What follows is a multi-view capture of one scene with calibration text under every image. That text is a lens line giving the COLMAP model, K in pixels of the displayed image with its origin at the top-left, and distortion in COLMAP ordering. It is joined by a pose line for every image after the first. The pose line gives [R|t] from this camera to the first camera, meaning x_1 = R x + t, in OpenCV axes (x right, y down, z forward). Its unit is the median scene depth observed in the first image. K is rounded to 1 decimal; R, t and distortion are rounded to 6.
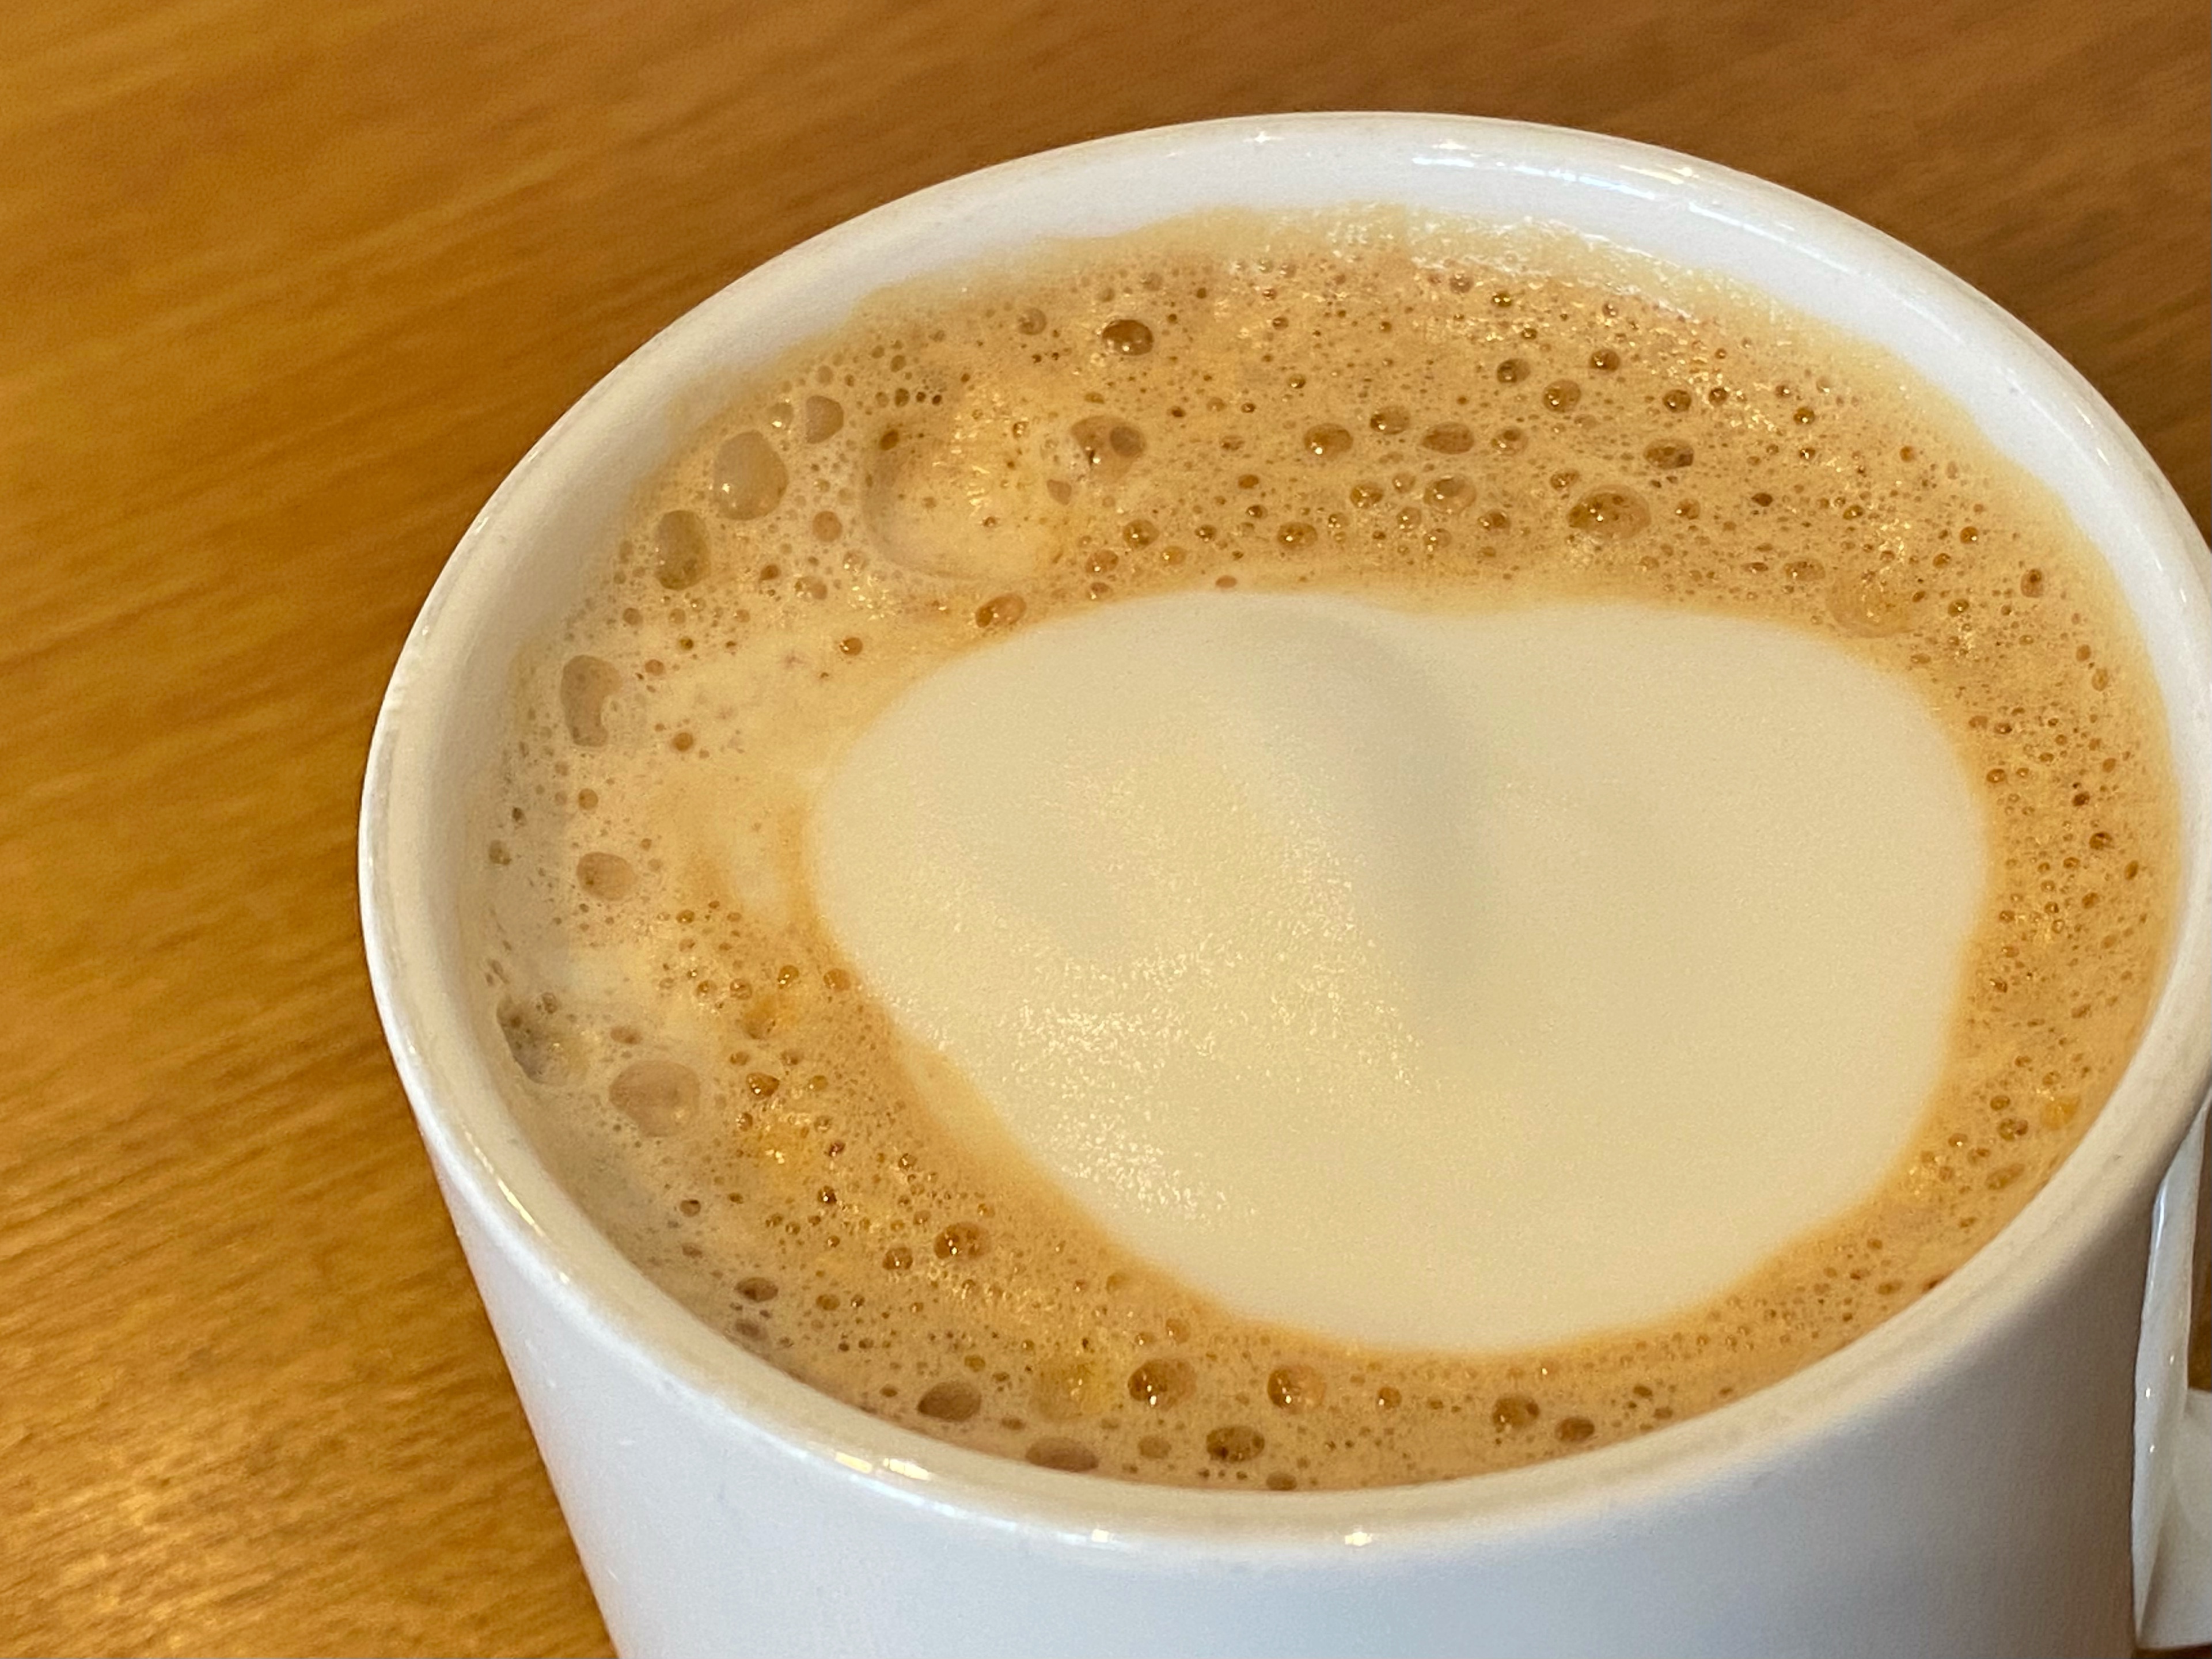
lens RADIAL K [[4007.2, 0, 1062.7], [0, 4007.2, 751.7], [0, 0, 1]] dist [0.186258, -0.195331]
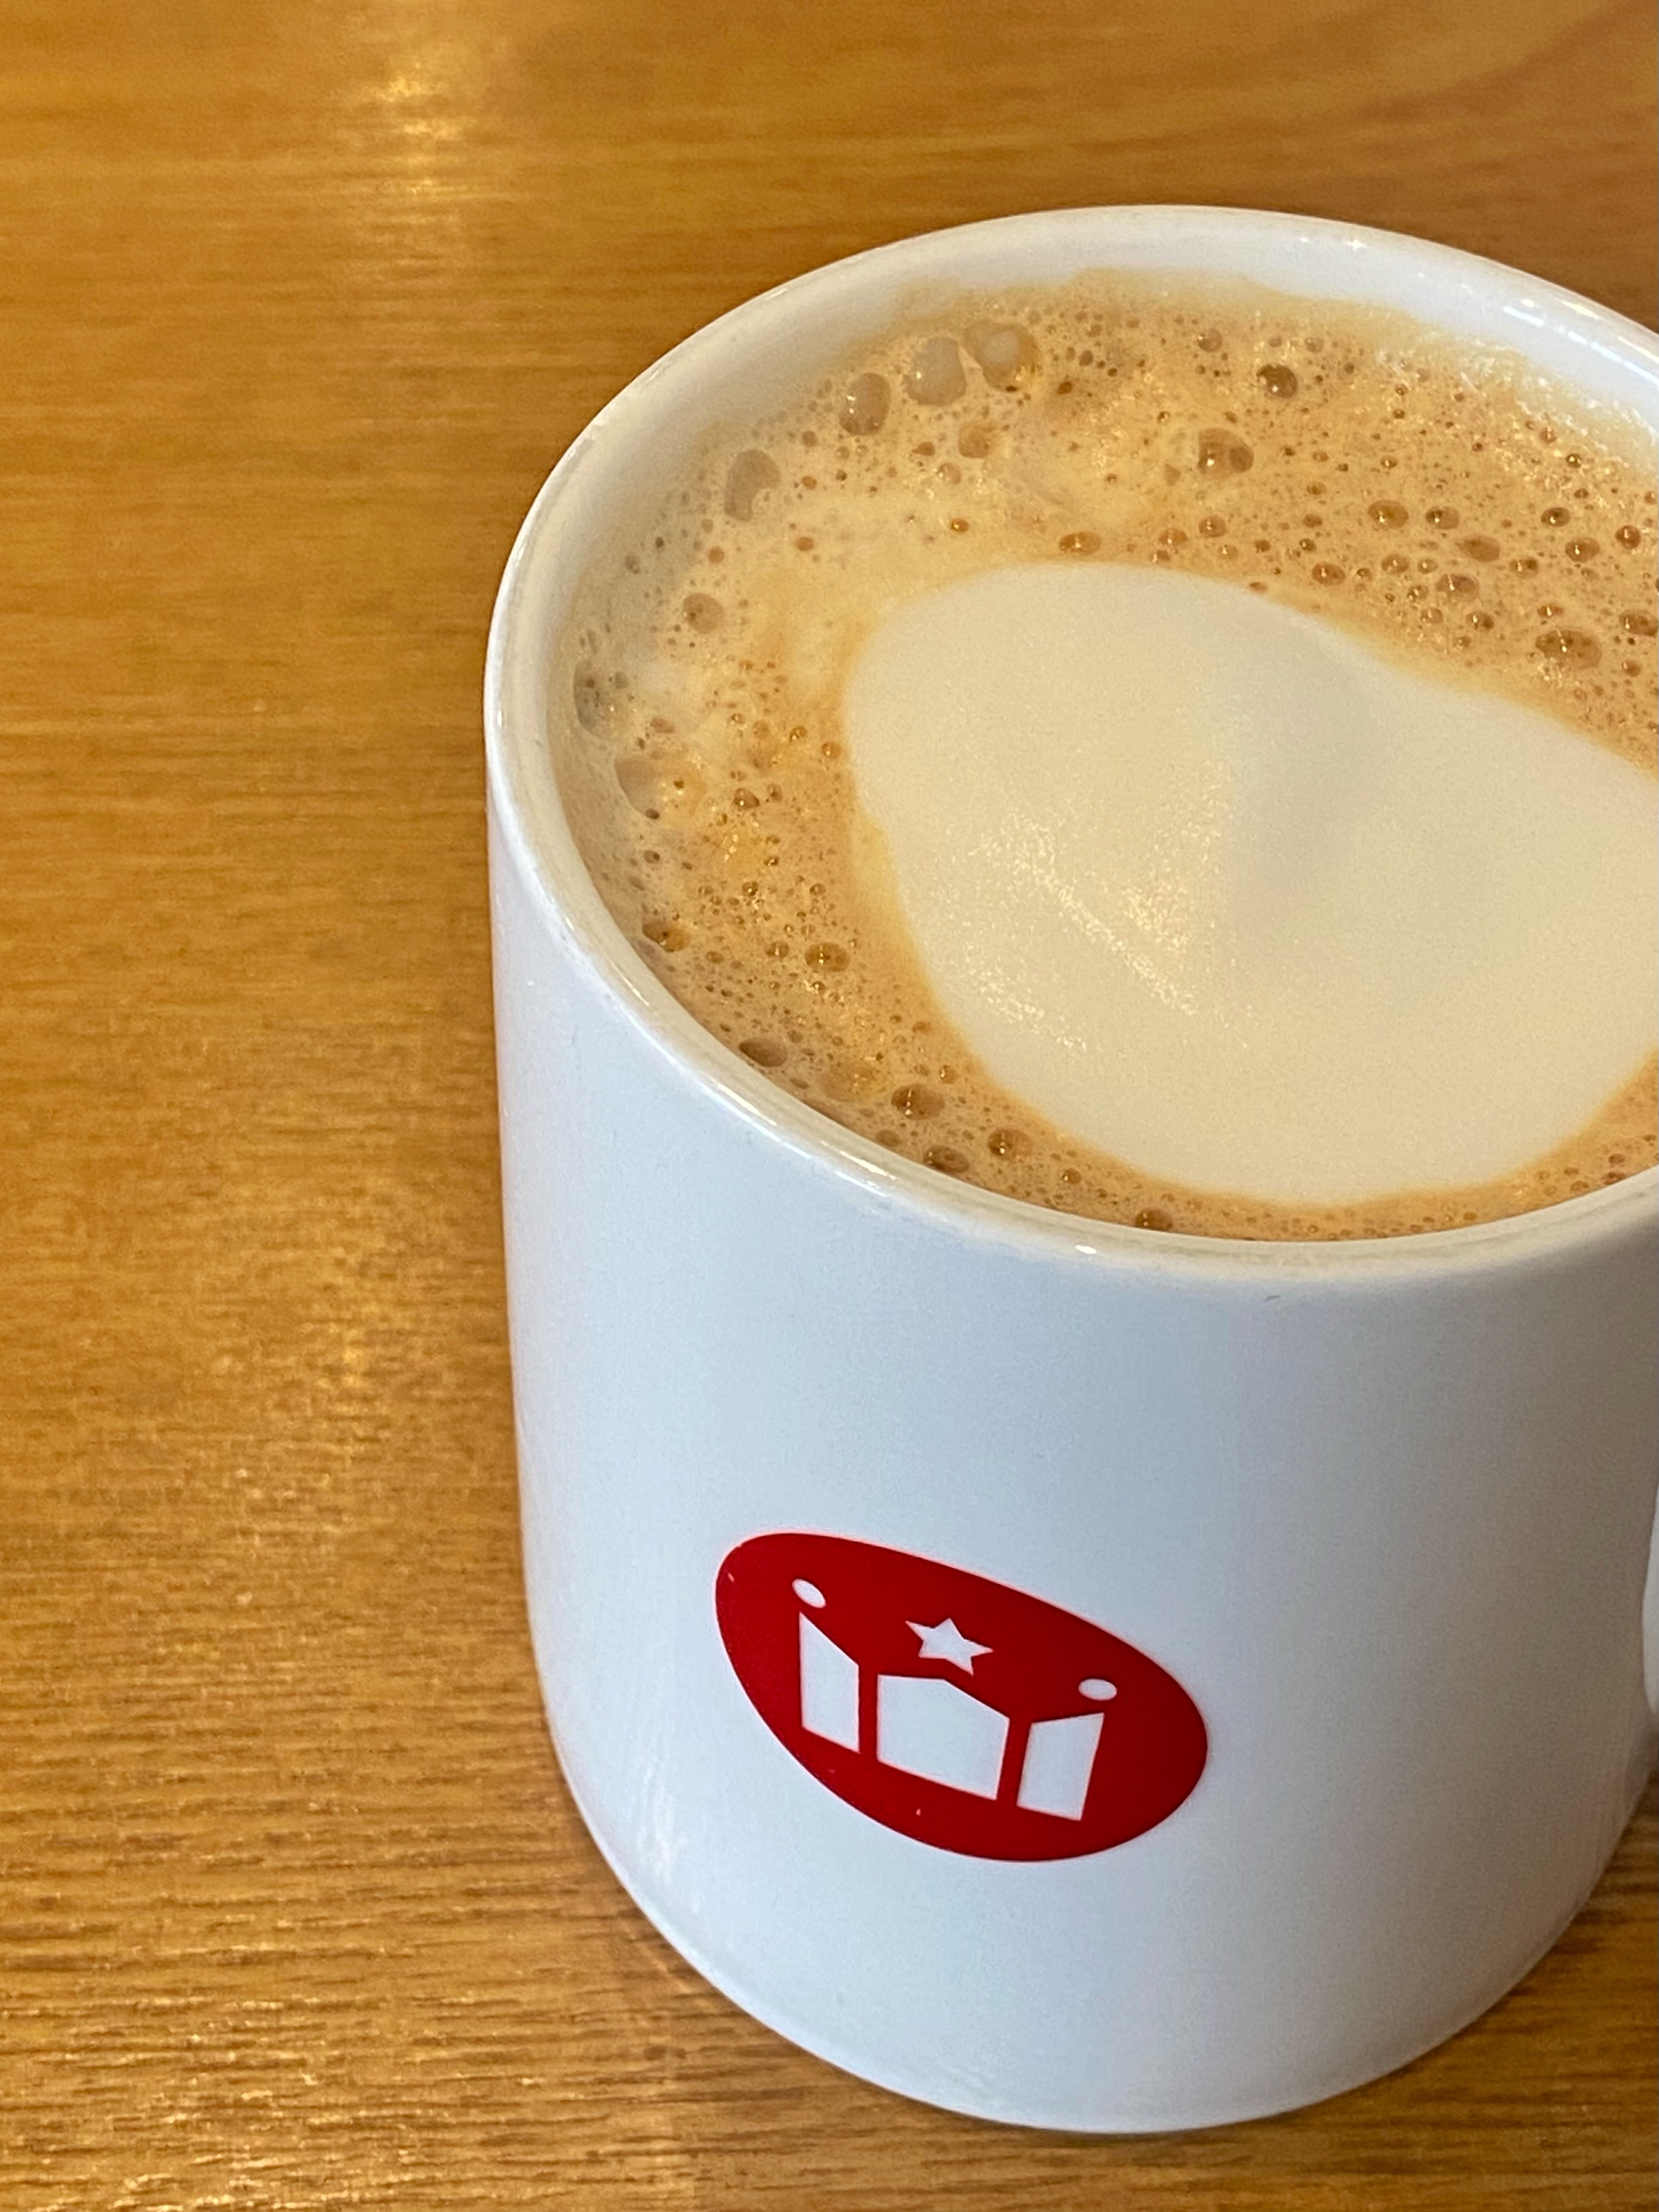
lens RADIAL K [[4007.7, 0, 825.9], [0, 4007.7, 1044.6], [0, 0, 1]] dist [0.186258, -0.195331]
pose [[0.912297, 0.384152, -0.141920, 0.148974], [-0.377496, 0.923187, 0.072267, 0.048355], [0.158780, -0.012354, 0.987237, -0.245666]]
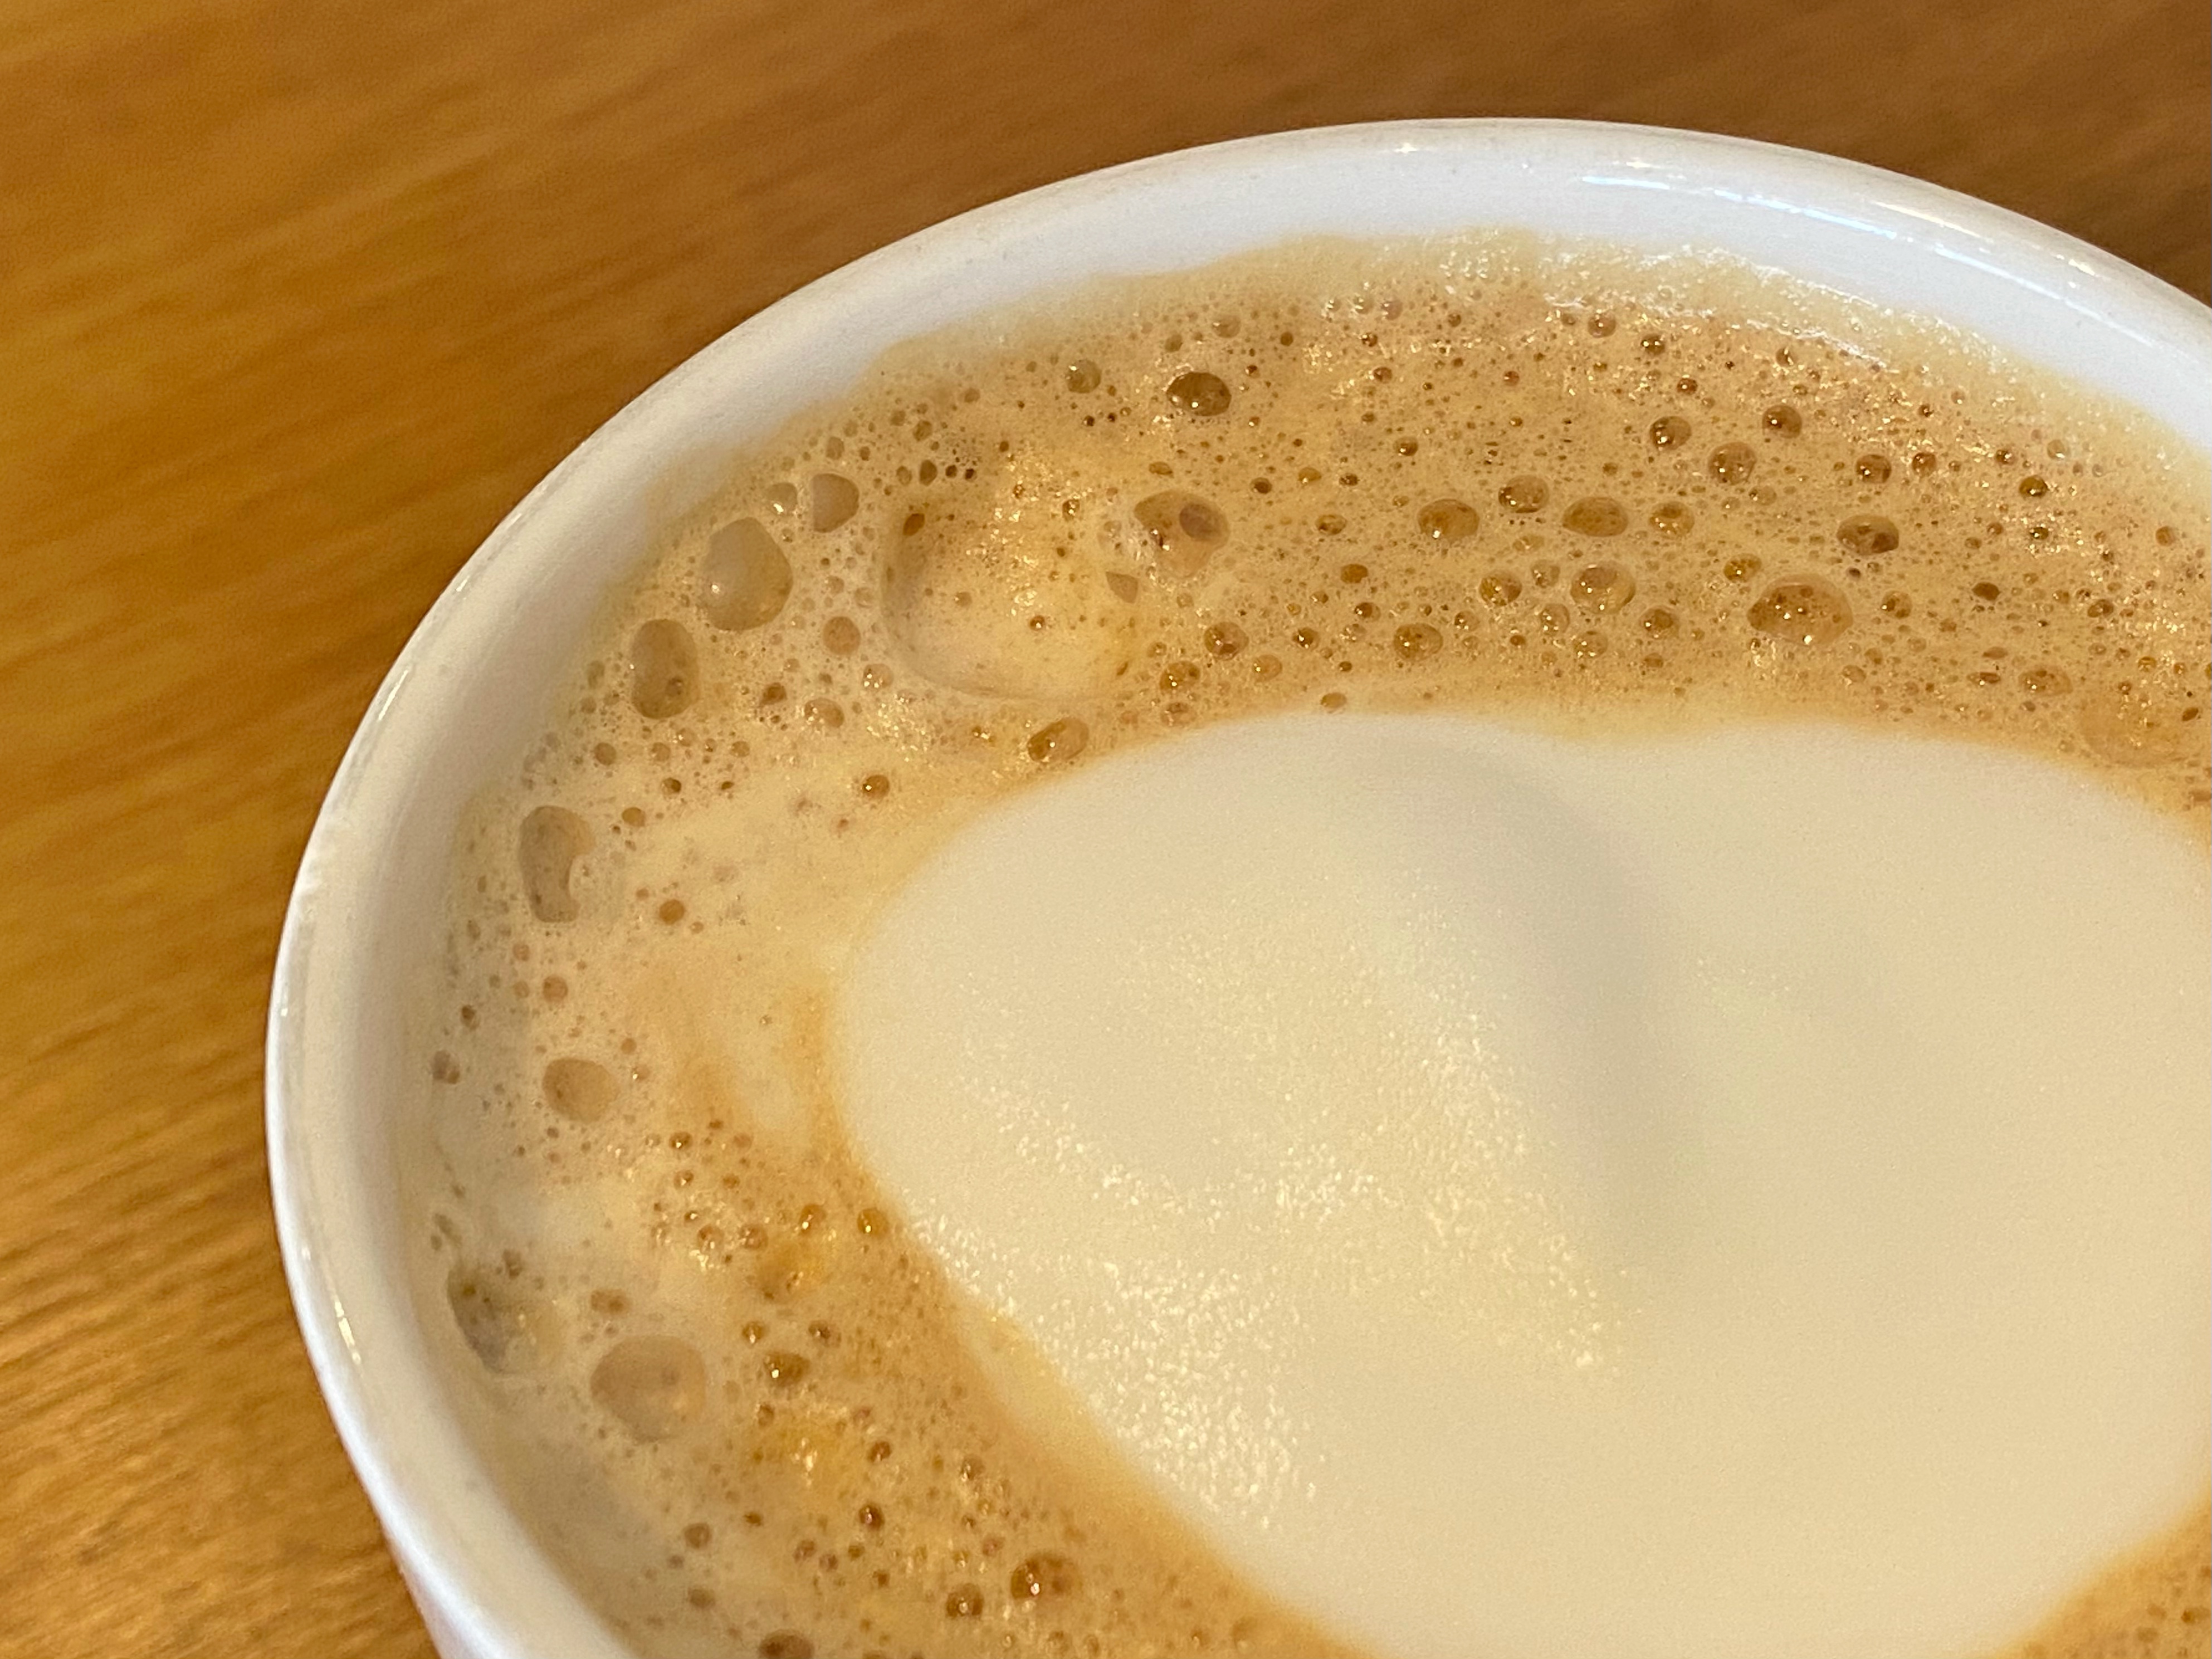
lens RADIAL K [[3857.4, 0, 1130.3], [0, 3857.4, 763.6], [0, 0, 1]] dist [0.226201, -0.638413]
pose [[0.999137, -0.015548, 0.038527, -0.031120], [0.014513, 0.999529, 0.027022, -0.051179], [-0.038929, -0.026439, 0.998892, 0.213272]]
